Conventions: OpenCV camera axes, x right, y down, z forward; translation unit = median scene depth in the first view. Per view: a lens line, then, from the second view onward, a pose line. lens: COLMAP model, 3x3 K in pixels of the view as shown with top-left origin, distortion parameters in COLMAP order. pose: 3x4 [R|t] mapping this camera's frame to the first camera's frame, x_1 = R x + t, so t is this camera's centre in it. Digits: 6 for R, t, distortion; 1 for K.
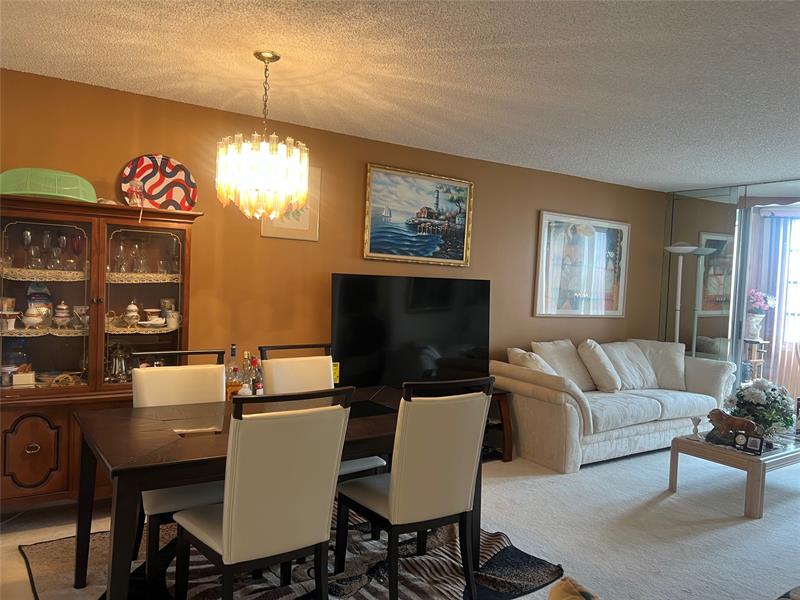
lens RADIAL K [[601.6, 0, 403.6], [0, 601.6, 306.8], [0, 0, 1]] dist [0.062015, -0.075860]
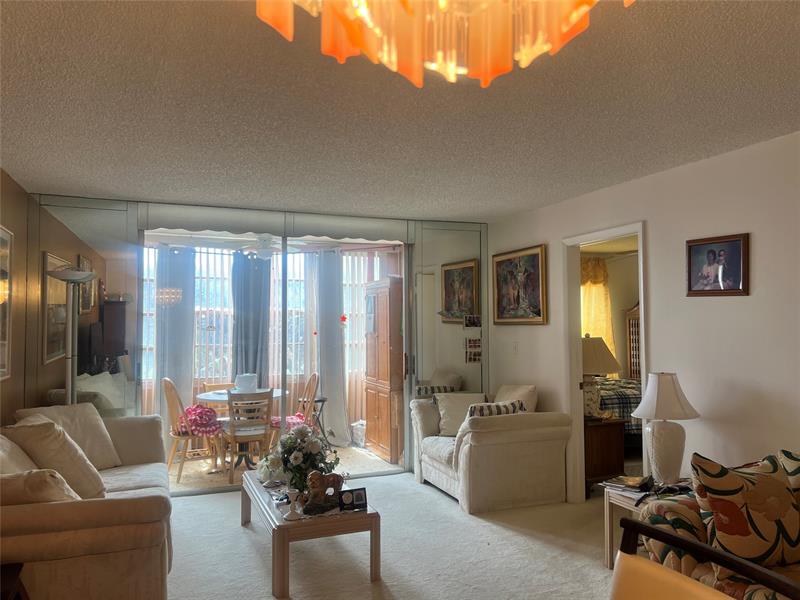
lens RADIAL K [[601.6, 0, 398.4], [0, 601.6, 296.6], [0, 0, 1]] dist [0.062015, -0.075860]
pose [[0.205689, -0.004443, 0.978607, -0.242396], [0.056377, 0.998383, -0.007316, -0.053014], [-0.976992, 0.056676, 0.205607, 0.604014]]
